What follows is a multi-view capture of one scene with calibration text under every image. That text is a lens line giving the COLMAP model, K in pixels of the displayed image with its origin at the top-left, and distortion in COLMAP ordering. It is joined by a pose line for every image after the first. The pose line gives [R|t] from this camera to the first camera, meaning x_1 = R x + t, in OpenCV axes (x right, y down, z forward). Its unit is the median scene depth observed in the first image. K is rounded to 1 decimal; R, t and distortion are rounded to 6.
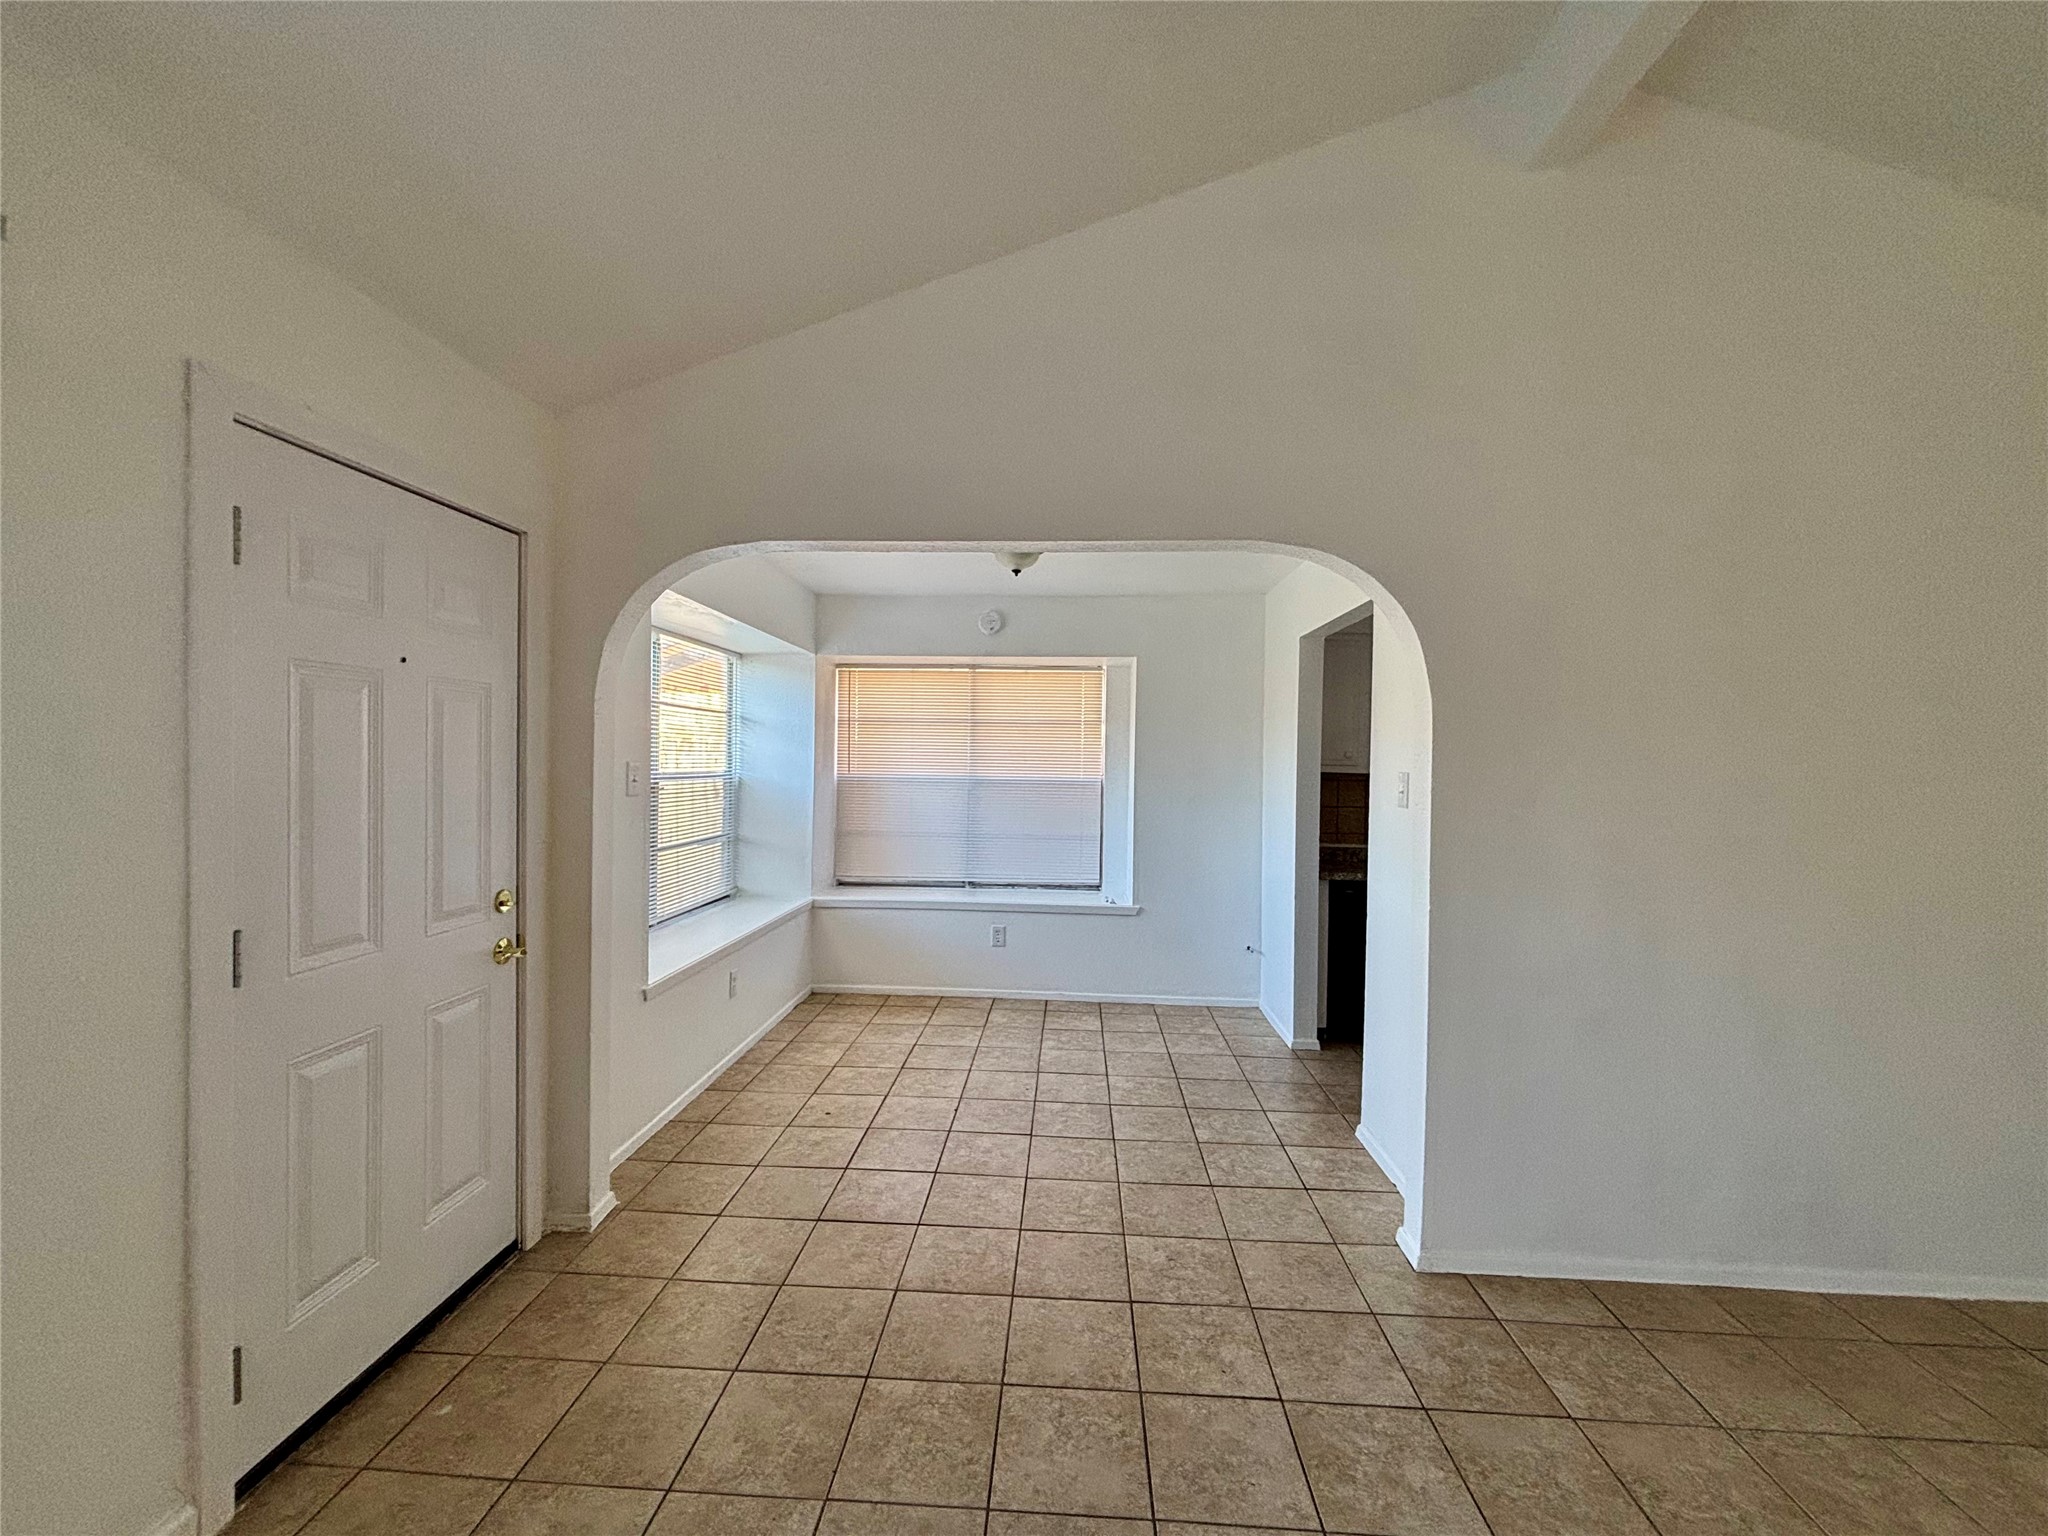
lens RADIAL K [[822.9, 0, 1016.3], [0, 822.9, 770.0], [0, 0, 1]] dist [-0.003752, 0.000394]
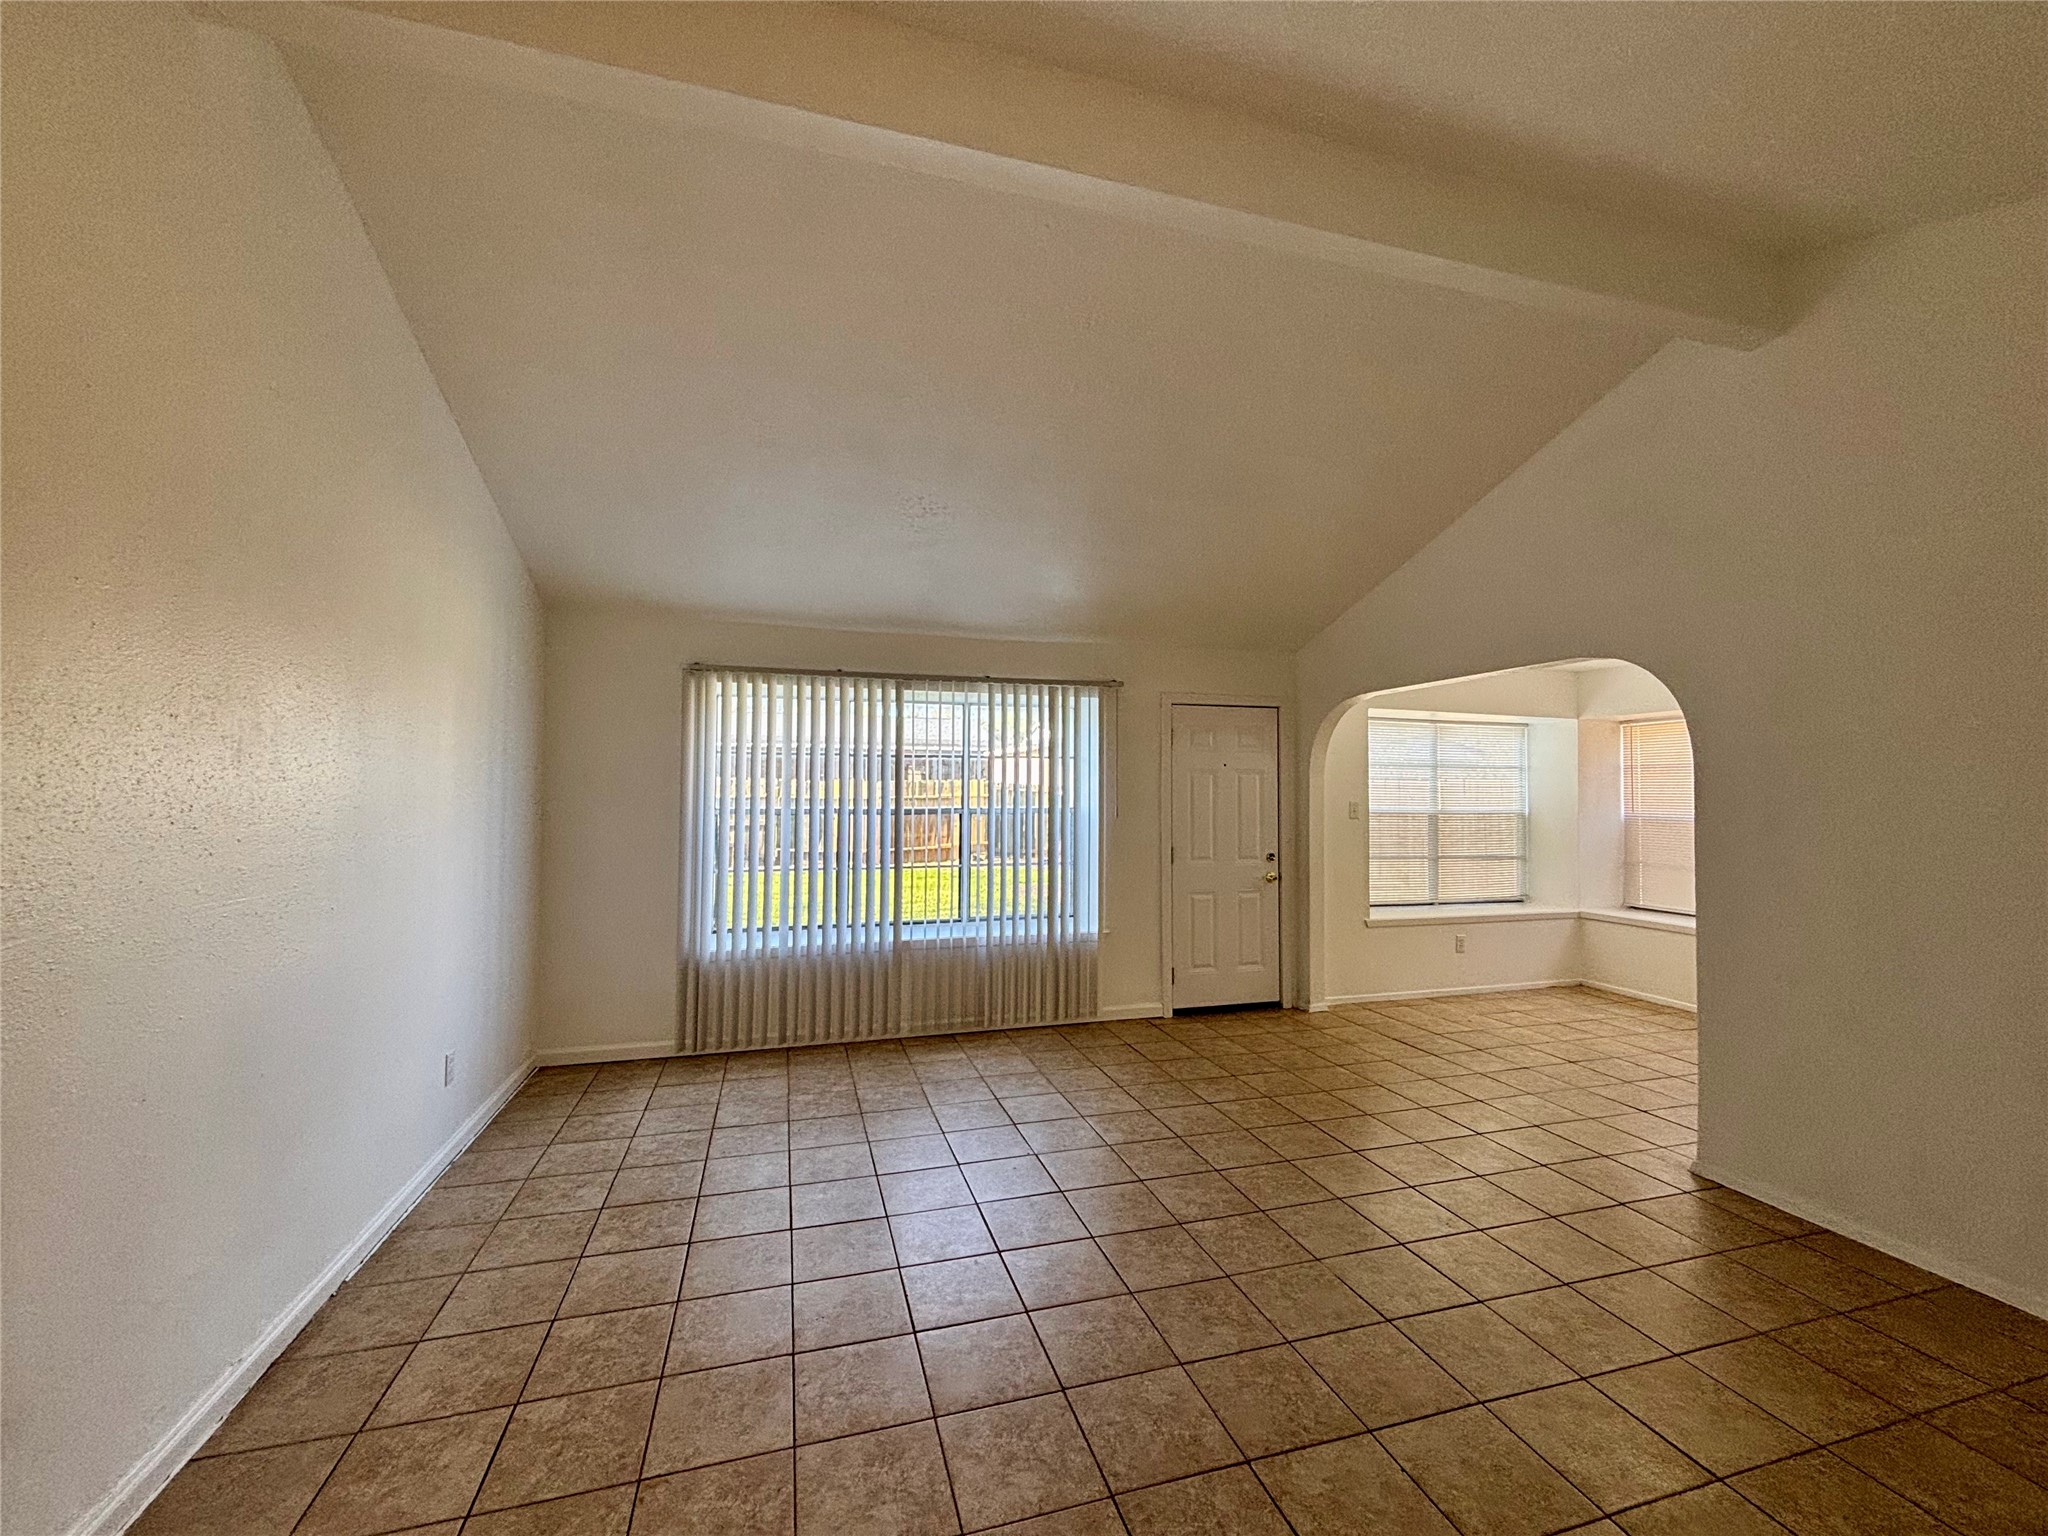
lens RADIAL K [[822.9, 0, 1034.4], [0, 822.9, 770.7], [0, 0, 1]] dist [-0.003752, 0.000394]
pose [[0.349595, -0.037561, -0.936148, 0.694370], [-0.014297, 0.998866, -0.045417, 0.011225], [0.936792, 0.029262, 0.348661, -0.256133]]
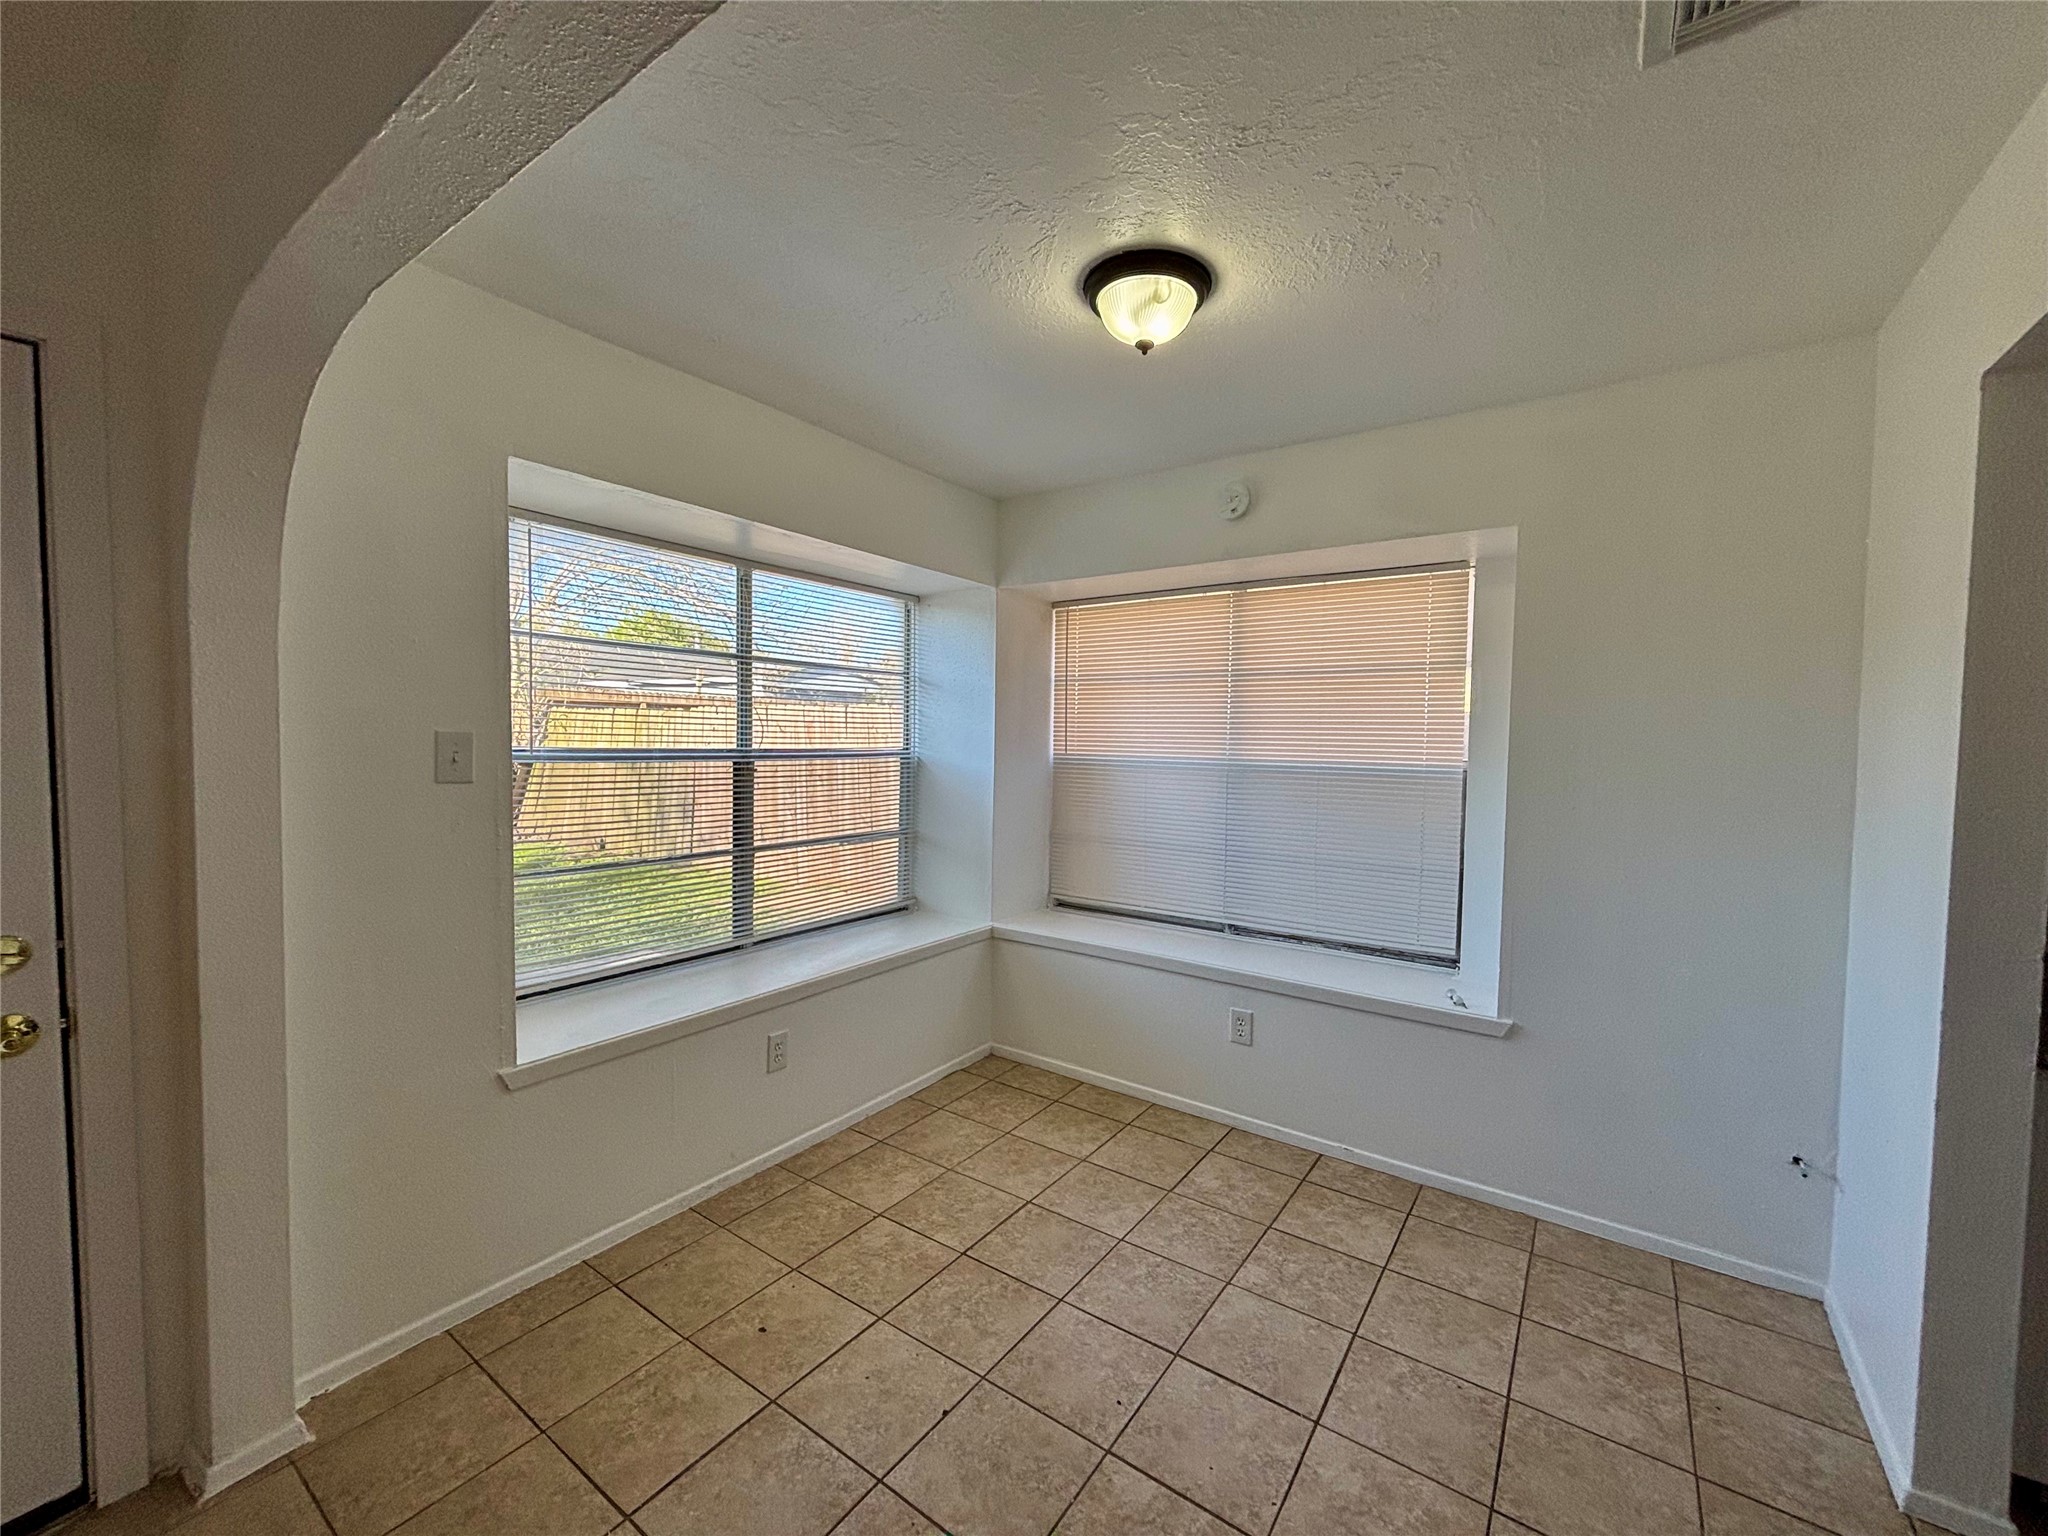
lens RADIAL K [[822.9, 0, 1024.3], [0, 822.9, 767.4], [0, 0, 1]] dist [-0.003752, 0.000394]
pose [[0.851620, 0.021808, -0.523706, 0.160502], [-0.010776, 0.999651, 0.024104, -0.000804], [0.524049, -0.014884, 0.851558, 0.423301]]
